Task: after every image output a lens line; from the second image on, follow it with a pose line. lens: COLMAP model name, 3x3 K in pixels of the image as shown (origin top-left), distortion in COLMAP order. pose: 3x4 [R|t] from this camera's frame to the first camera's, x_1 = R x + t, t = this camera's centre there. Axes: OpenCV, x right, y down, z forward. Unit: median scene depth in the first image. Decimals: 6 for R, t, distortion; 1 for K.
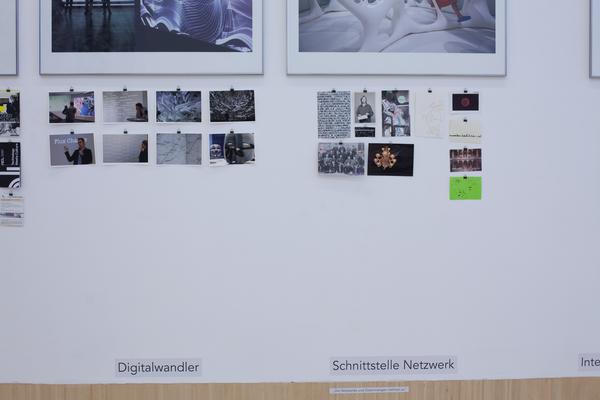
lens RADIAL K [[896.5, 0, 301.5], [0, 896.5, 196.3], [0, 0, 1]] dist [-0.085571, 0.000000]
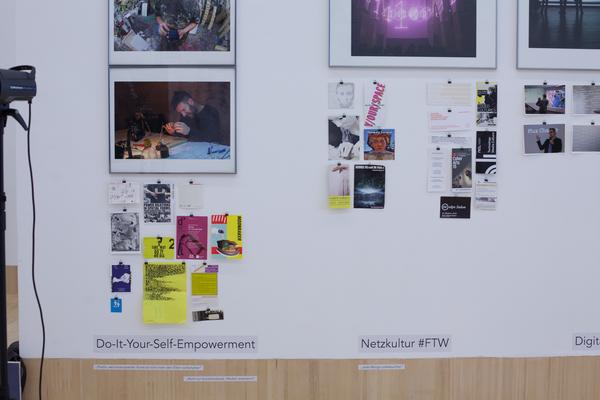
lens RADIAL K [[896.5, 0, 262.2], [0, 896.5, 183.3], [0, 0, 1]] dist [-0.085571, 0.000000]
pose [[0.999901, 0.008467, 0.011215, -0.607695], [-0.008582, 0.999910, 0.010279, -0.006983], [-0.011127, -0.010374, 0.999884, -0.067370]]
